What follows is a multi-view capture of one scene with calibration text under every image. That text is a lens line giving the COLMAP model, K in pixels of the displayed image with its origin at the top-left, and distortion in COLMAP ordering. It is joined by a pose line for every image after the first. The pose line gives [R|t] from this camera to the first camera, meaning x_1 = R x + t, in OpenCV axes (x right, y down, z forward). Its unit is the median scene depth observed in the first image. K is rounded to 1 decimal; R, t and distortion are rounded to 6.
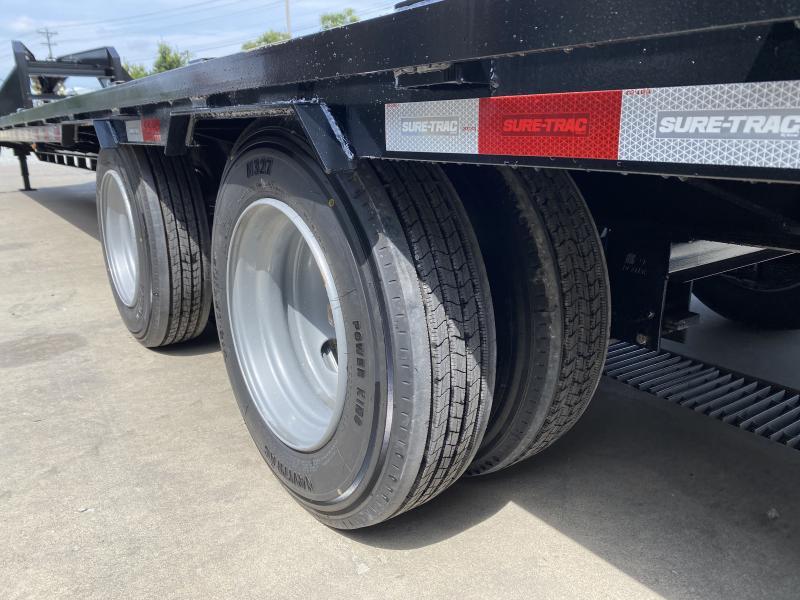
lens RADIAL K [[610.3, 0, 396.5], [0, 610.3, 289.7], [0, 0, 1]] dist [0.010973, 0.000090]
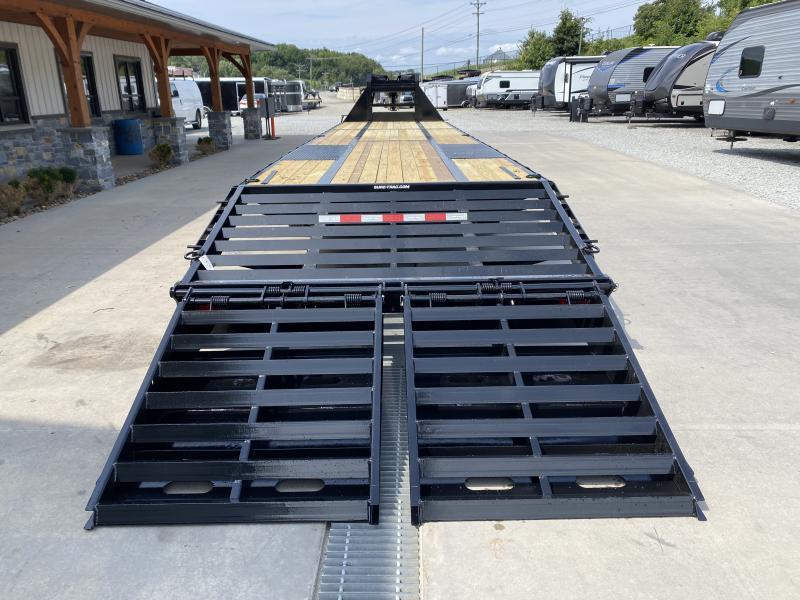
lens RADIAL K [[610.3, 0, 396.5], [0, 610.3, 289.7], [0, 0, 1]] dist [0.010973, 0.000090]
pose [[0.807756, 0.190196, -0.557993, 2.187782], [-0.151835, 0.981713, 0.114825, 0.039407], [0.569629, -0.008028, 0.821863, -1.789854]]
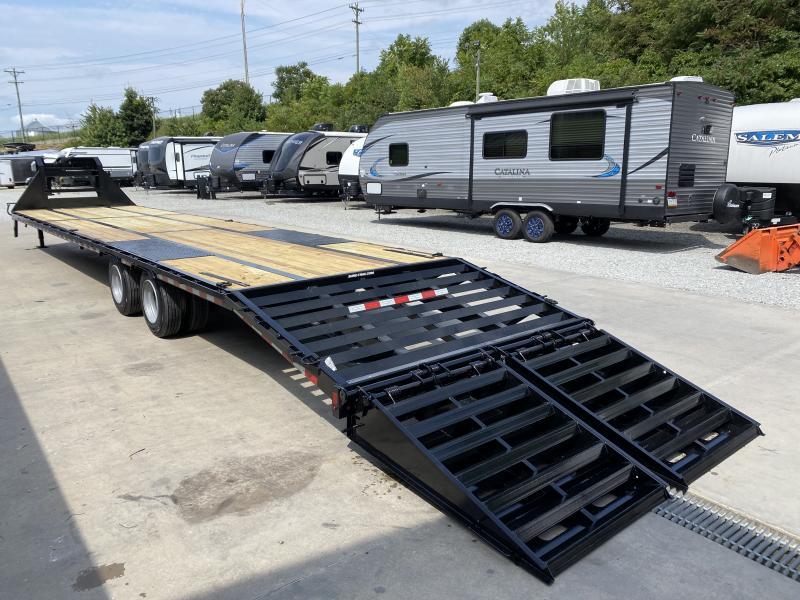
lens RADIAL K [[610.3, 0, 396.5], [0, 610.3, 289.7], [0, 0, 1]] dist [0.010973, 0.000090]
pose [[0.998486, 0.002499, 0.054958, 0.906636], [0.000227, 0.998773, -0.049529, 0.113248], [-0.055014, 0.049466, 0.997260, -2.450130]]
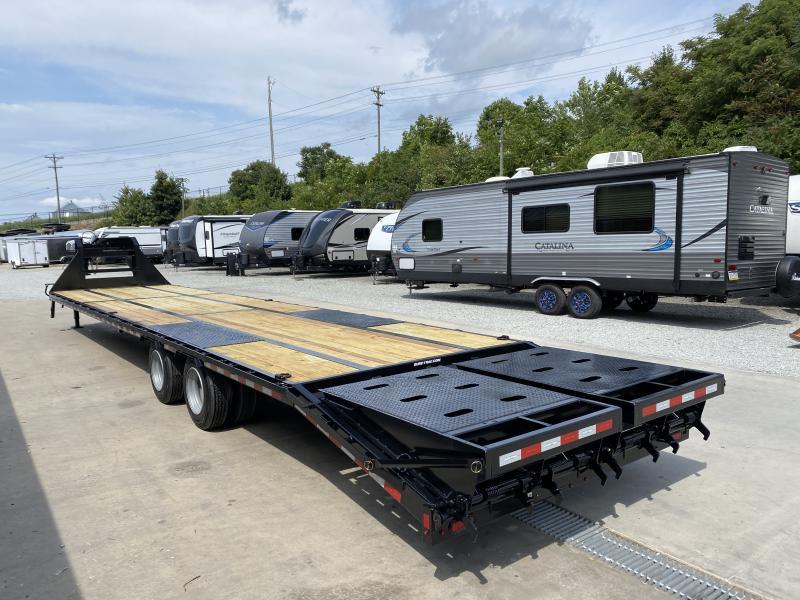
lens RADIAL K [[607.0, 0, 387.2], [0, 607.0, 298.8], [0, 0, 1]] dist [0.025166, -0.008618]
pose [[0.999958, -0.001688, 0.009055, 0.732405], [0.003047, 0.988324, -0.152335, 0.037890], [-0.008692, 0.152356, 0.988288, -2.234215]]
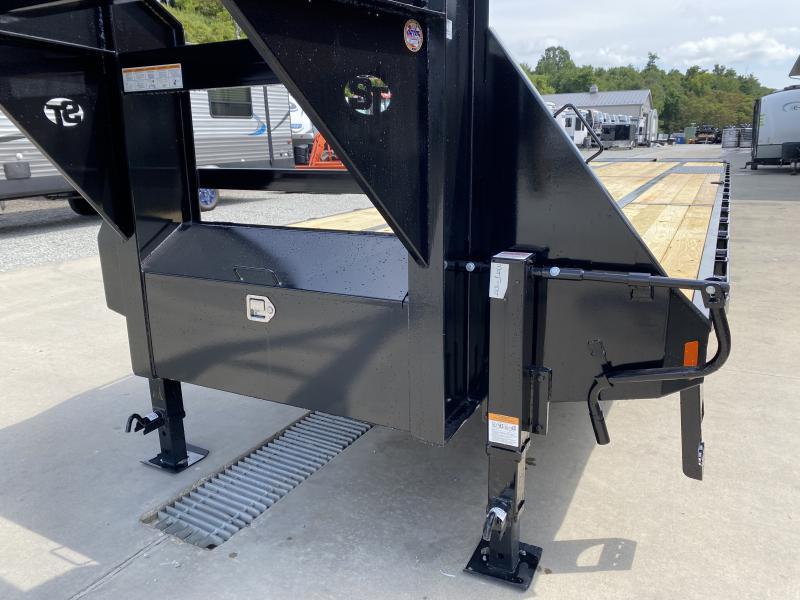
lens RADIAL K [[610.3, 0, 396.5], [0, 610.3, 289.7], [0, 0, 1]] dist [0.010973, 0.000090]
pose [[-0.432110, -0.187241, 0.882169, -2.775059], [0.253264, 0.913645, 0.317978, -1.227469], [-0.865528, 0.360823, -0.347374, 3.793767]]
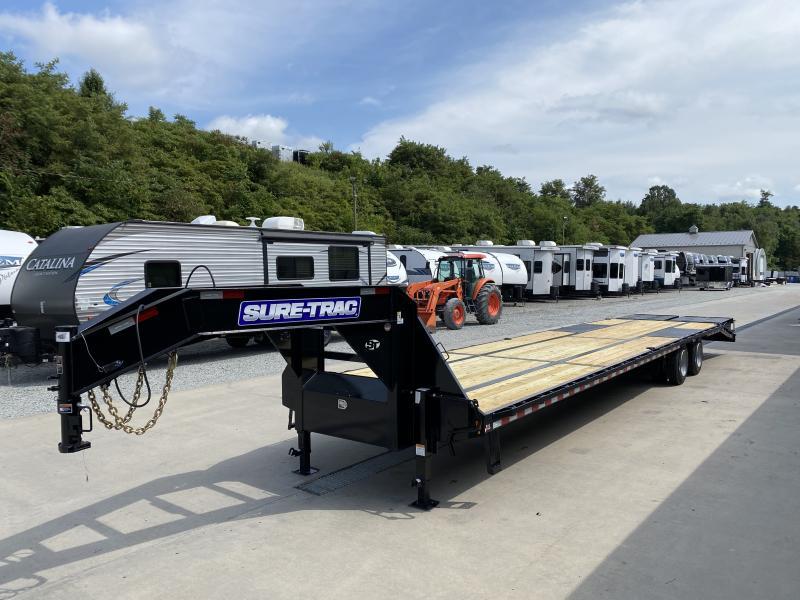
lens RADIAL K [[610.3, 0, 396.5], [0, 610.3, 289.7], [0, 0, 1]] dist [0.010973, 0.000090]
pose [[-0.271328, -0.006596, 0.962464, -4.370176], [0.254491, 0.963896, 0.078349, -1.563227], [-0.928232, 0.266197, -0.259853, 3.987281]]
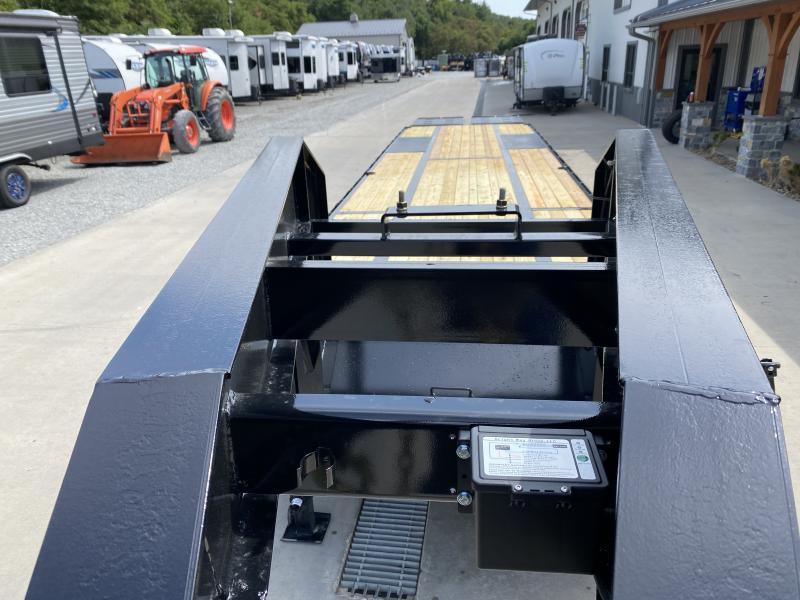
lens RADIAL K [[610.3, 0, 396.5], [0, 610.3, 289.7], [0, 0, 1]] dist [0.010973, 0.000090]
pose [[-0.731735, -0.197354, 0.652392, -2.525922], [0.220035, 0.837516, 0.500151, -1.727469], [-0.645096, 0.509527, -0.569415, 4.239961]]
